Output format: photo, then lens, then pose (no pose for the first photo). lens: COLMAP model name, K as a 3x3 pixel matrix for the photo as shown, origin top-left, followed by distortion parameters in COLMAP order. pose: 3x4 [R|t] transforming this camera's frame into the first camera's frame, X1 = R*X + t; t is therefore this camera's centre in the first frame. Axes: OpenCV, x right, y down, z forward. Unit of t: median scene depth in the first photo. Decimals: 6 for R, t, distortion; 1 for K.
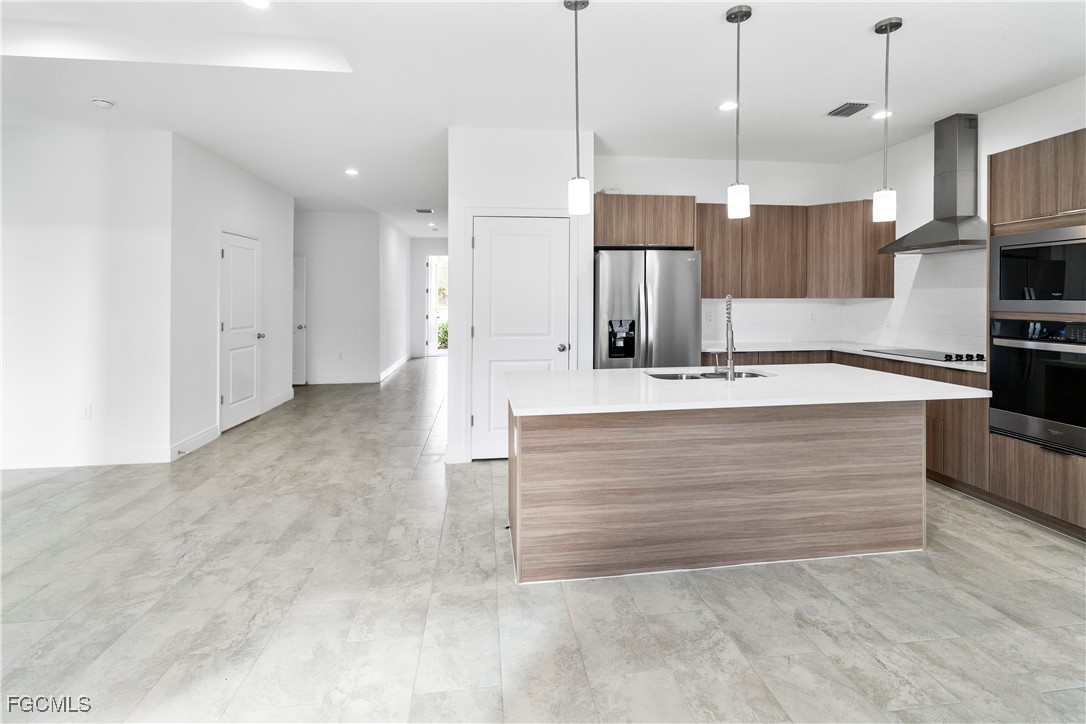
lens RADIAL K [[500.3, 0, 544.5], [0, 500.3, 298.0], [0, 0, 1]] dist [-0.002404, -0.000582]
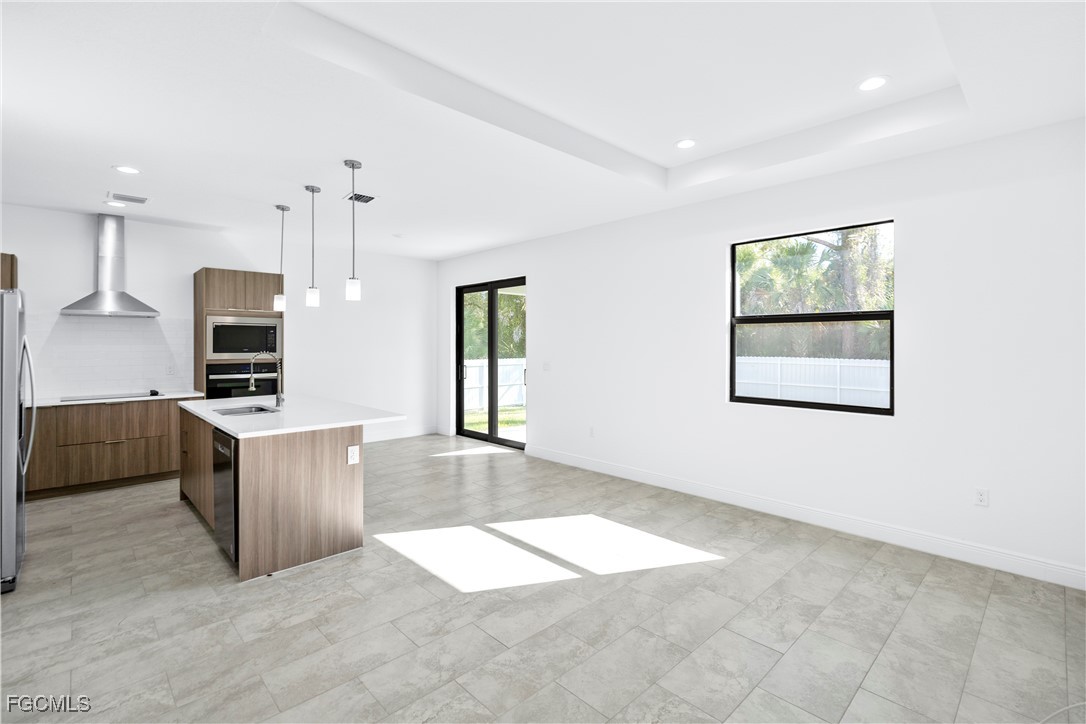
lens RADIAL K [[490.0, 0, 547.3], [0, 490.0, 345.8], [0, 0, 1]] dist [0.001746, 0.000391]
pose [[-0.591275, 0.000760, 0.806470, -1.328275], [-0.000350, 0.999999, -0.001199, -0.020726], [-0.806470, -0.000991, -0.591274, 1.214504]]
